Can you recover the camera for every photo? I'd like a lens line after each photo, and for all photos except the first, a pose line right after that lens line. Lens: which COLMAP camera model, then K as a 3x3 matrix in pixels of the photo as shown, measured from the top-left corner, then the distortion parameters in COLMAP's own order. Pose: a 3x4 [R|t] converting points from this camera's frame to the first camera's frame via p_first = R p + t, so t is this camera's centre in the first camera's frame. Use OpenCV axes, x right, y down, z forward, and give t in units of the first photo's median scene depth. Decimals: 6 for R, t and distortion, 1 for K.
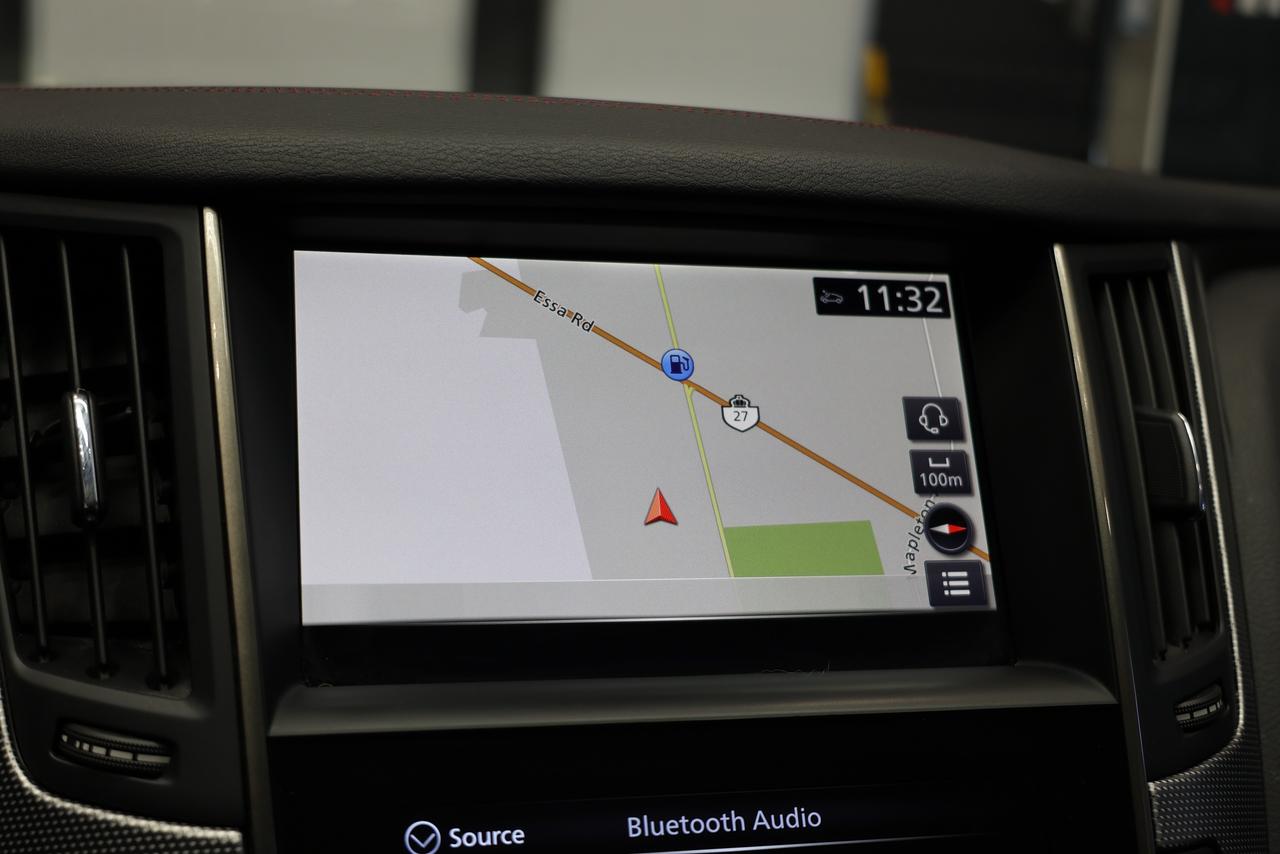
lens RADIAL K [[1824.4, 0, 637.2], [0, 1824.4, 387.6], [0, 0, 1]] dist [0.002491, 0.043633]
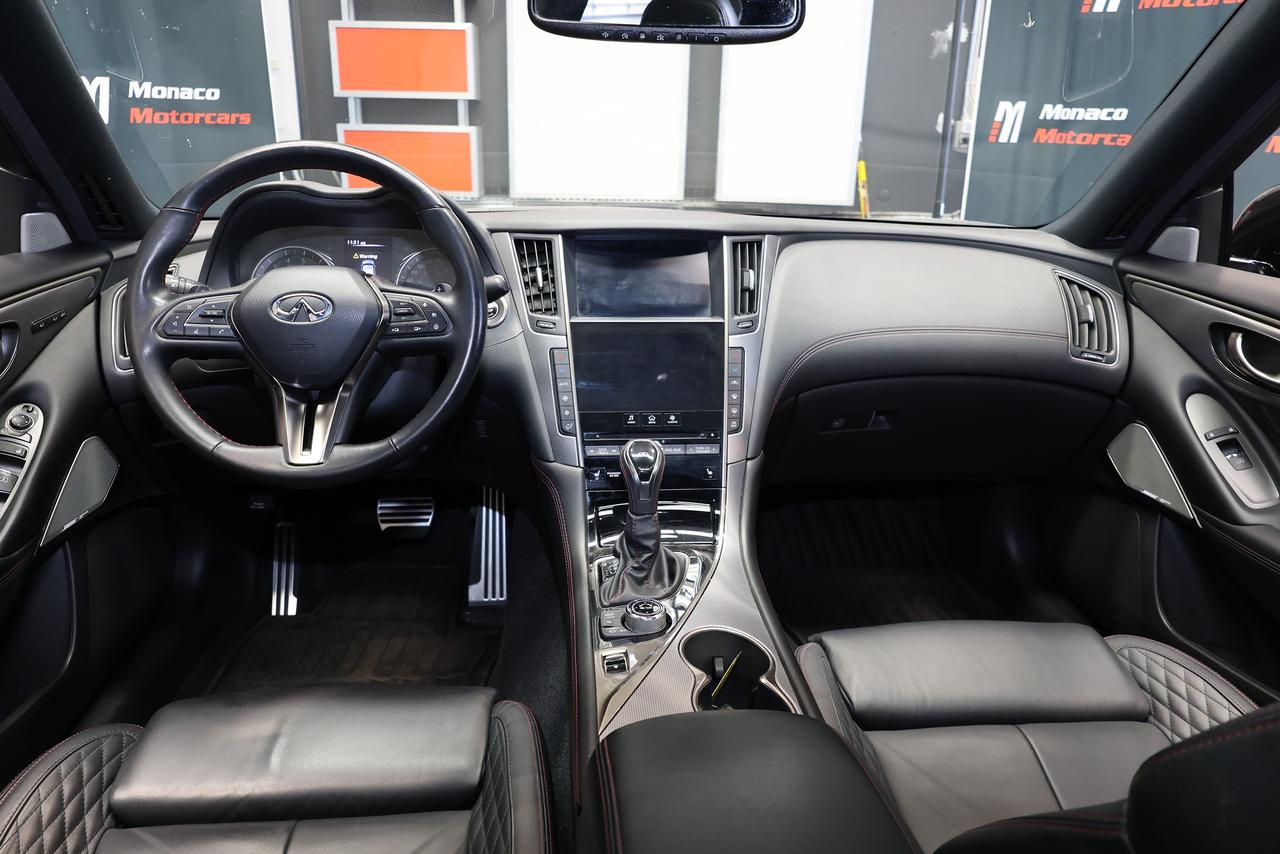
lens RADIAL K [[875.9, 0, 638.7], [0, 875.9, 417.5], [0, 0, 1]] dist [-0.006439, 0.001402]
pose [[0.982304, 0.001112, -0.187288, 0.499036], [0.016910, 0.995372, 0.094600, 0.205203], [0.186527, -0.096093, 0.977739, -1.610649]]
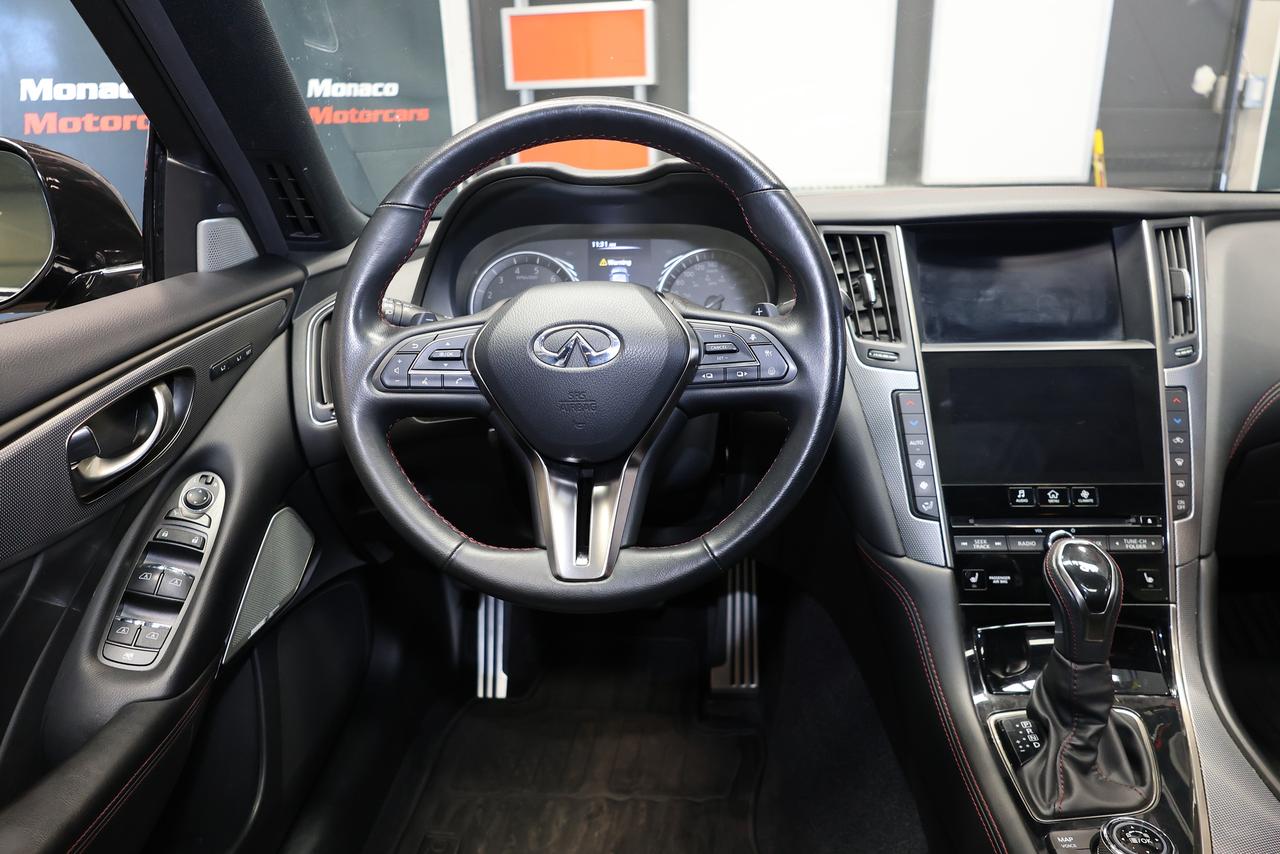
lens RADIAL K [[884.4, 0, 638.4], [0, 884.4, 418.9], [0, 0, 1]] dist [-0.015019, 0.010142]
pose [[0.938841, 0.004655, -0.344320, -0.097285], [0.031120, 0.994670, 0.098298, 0.108957], [0.342942, -0.103001, 0.933692, -0.995087]]
